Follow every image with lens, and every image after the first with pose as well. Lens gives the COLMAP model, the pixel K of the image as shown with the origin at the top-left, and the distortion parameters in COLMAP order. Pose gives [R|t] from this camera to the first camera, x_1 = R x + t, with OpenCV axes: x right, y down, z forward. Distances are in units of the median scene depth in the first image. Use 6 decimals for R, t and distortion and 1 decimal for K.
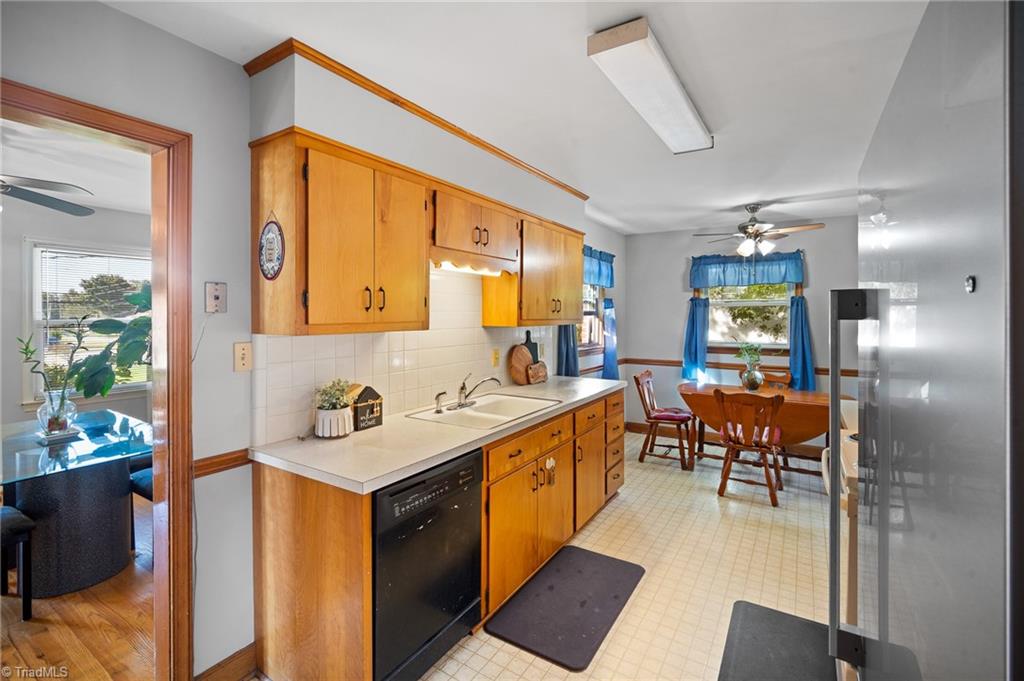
lens RADIAL K [[462.2, 0, 502.8], [0, 462.2, 314.0], [0, 0, 1]] dist [-0.014263, 0.000186]
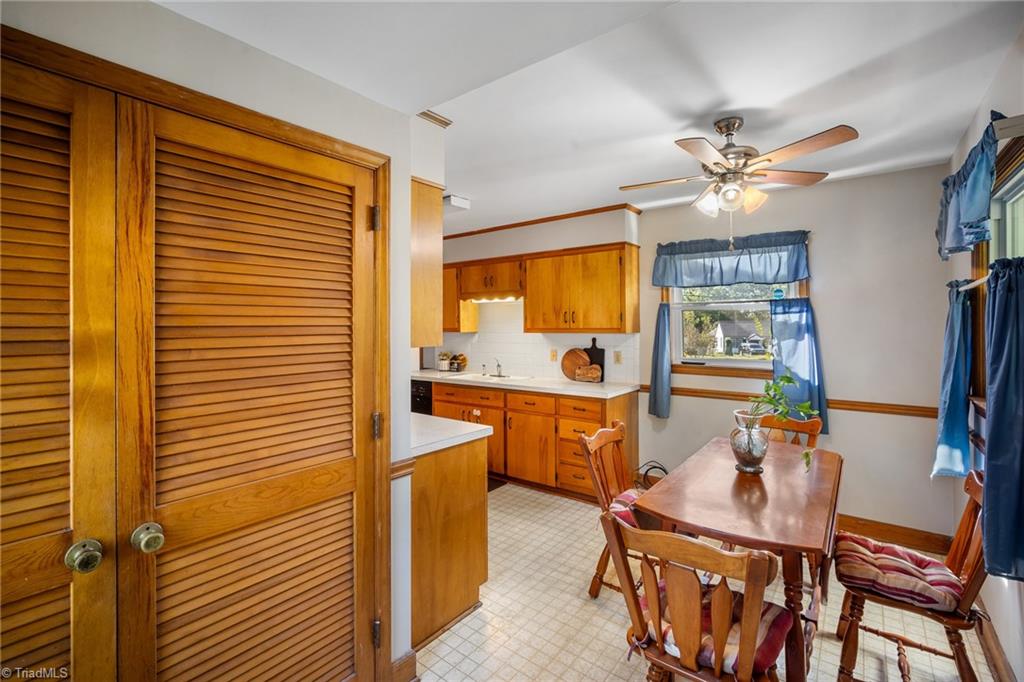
lens RADIAL K [[455.7, 0, 505.1], [0, 455.7, 328.9], [0, 0, 1]] dist [-0.002811, 0.000342]
pose [[-0.073921, 0.008481, -0.997228, 1.238973], [0.004328, 0.999957, 0.008183, 0.004197], [0.997255, -0.003712, -0.073955, 0.870020]]
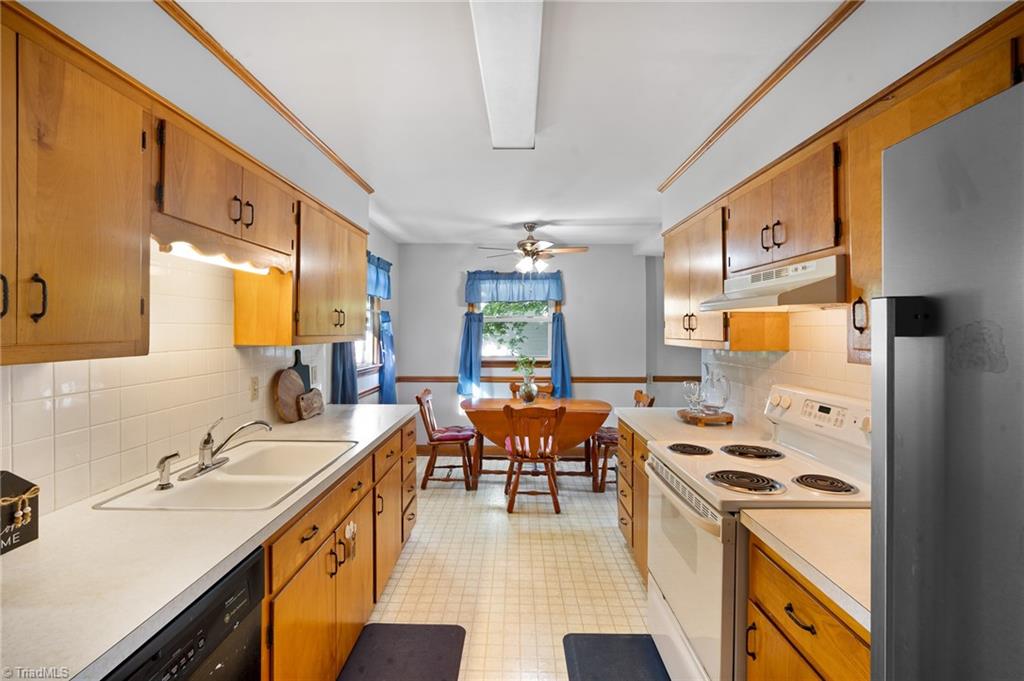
lens RADIAL K [[455.7, 0, 505.1], [0, 455.7, 328.4], [0, 0, 1]] dist [-0.002811, 0.000342]
pose [[0.852311, 0.001623, 0.523033, -0.048173], [-0.001058, 0.999998, -0.001378, 0.000568], [-0.523035, 0.000621, 0.852311, 0.171288]]
